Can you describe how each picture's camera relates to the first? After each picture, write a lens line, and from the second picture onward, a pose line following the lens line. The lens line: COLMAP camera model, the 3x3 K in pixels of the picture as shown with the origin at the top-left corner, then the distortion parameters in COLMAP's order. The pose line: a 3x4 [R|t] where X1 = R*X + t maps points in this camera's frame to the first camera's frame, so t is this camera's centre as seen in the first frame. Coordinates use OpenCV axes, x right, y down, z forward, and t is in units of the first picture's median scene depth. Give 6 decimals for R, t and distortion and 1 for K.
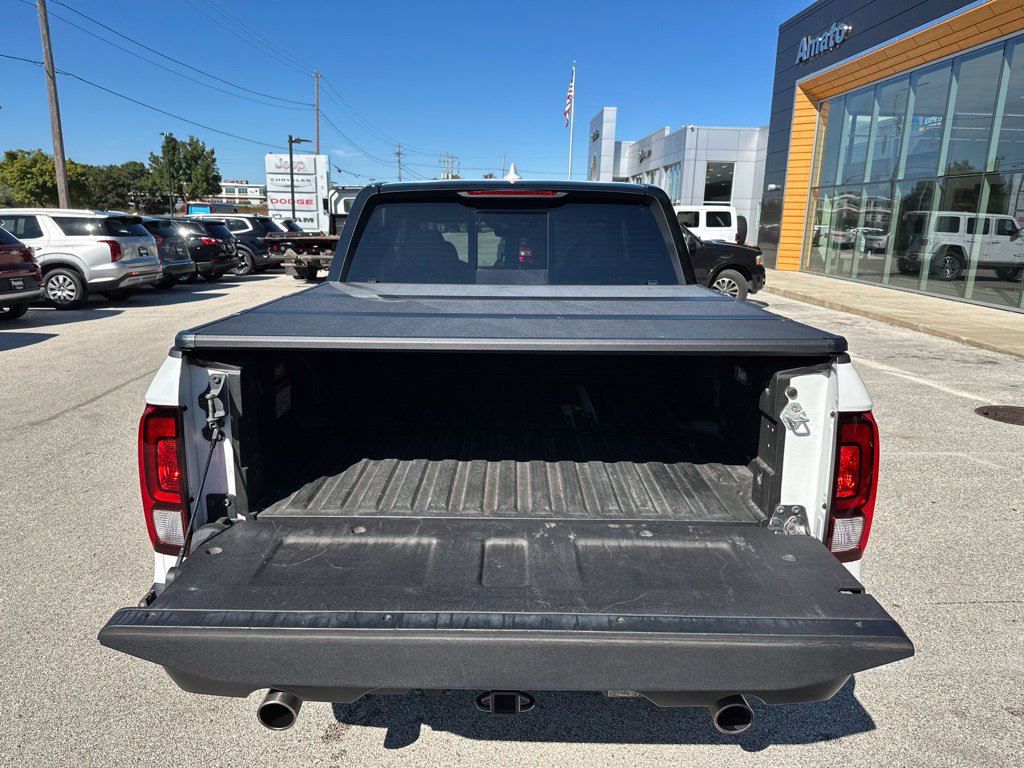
lens RADIAL K [[730.3, 0, 509.0], [0, 730.3, 377.0], [0, 0, 1]] dist [0.028200, -0.030800]
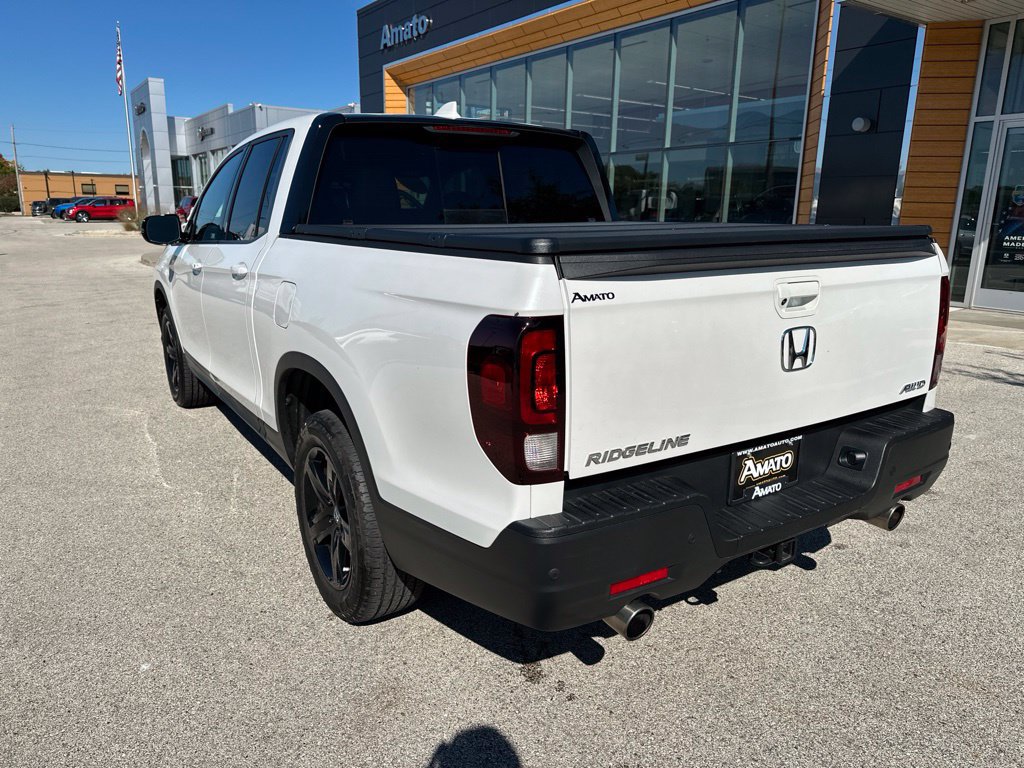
lens RADIAL K [[730.3, 0, 507.4], [0, 730.3, 378.2], [0, 0, 1]] dist [0.028200, -0.030800]
pose [[0.834416, -0.135253, 0.534281, -0.133324], [0.124688, 0.990612, 0.056041, 0.007890], [-0.536845, 0.019857, 0.843447, 0.036251]]
